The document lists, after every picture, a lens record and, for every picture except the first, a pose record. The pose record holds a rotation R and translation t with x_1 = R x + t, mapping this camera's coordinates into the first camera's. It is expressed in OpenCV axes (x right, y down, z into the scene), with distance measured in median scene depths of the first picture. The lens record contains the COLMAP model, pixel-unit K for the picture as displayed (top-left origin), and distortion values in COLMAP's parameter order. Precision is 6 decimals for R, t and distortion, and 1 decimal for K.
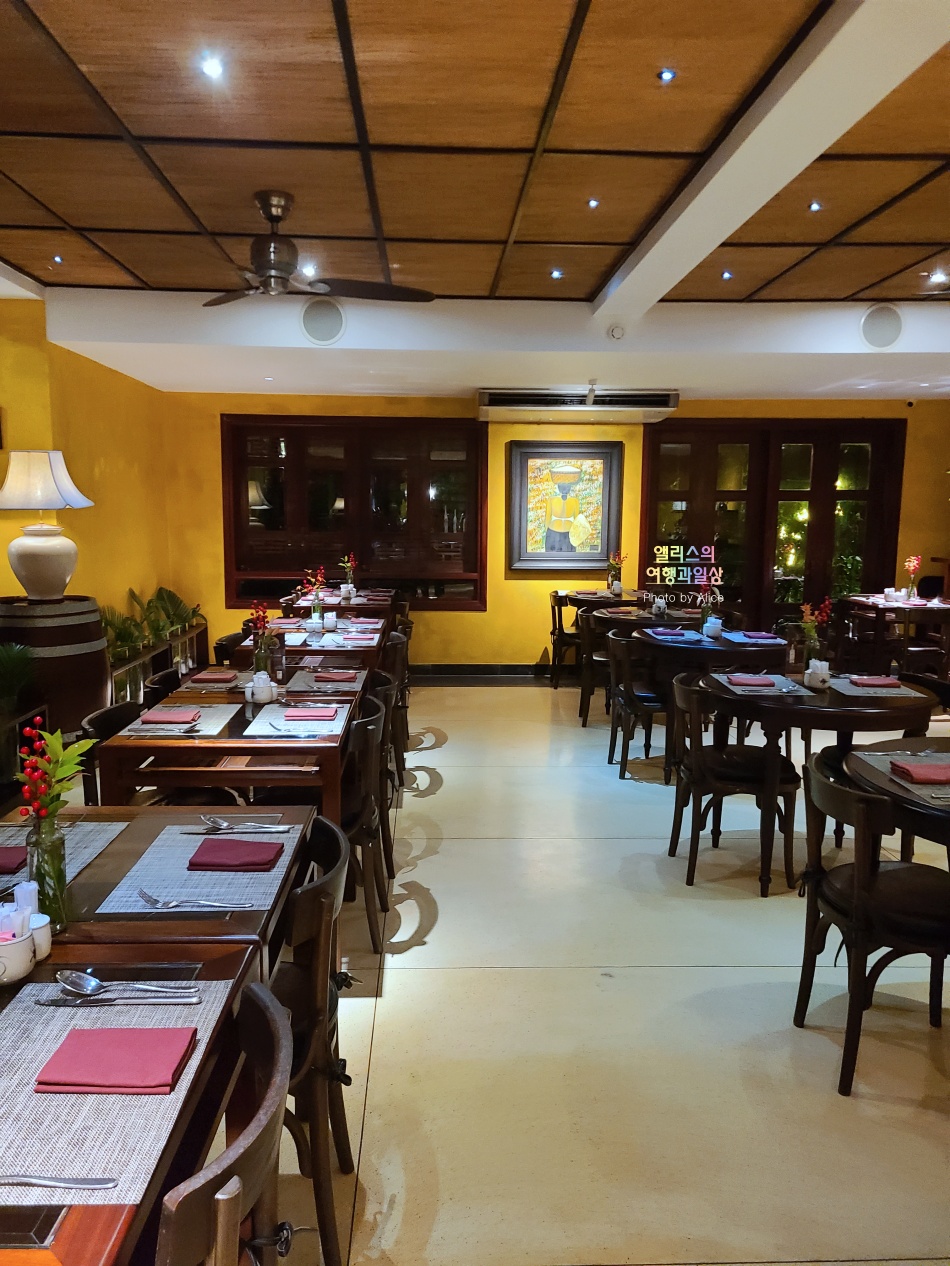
lens RADIAL K [[946.8, 0, 475.0], [0, 946.8, 633.0], [0, 0, 1]] dist [0.068019, -0.054050]
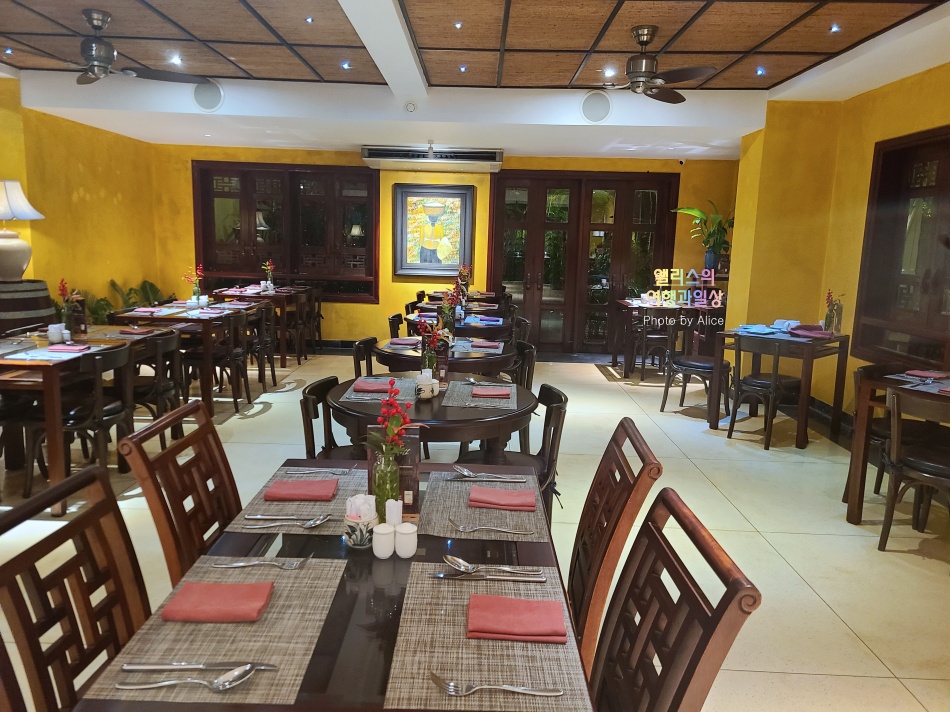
lens RADIAL K [[710.5, 0, 475.0], [0, 710.5, 356.0], [0, 0, 1]] dist [0.068019, -0.054050]
pose [[0.998417, 0.029467, -0.047910, 0.214153], [-0.027858, 0.999036, 0.033919, 0.014979], [0.048863, -0.032531, 0.998276, -0.062347]]
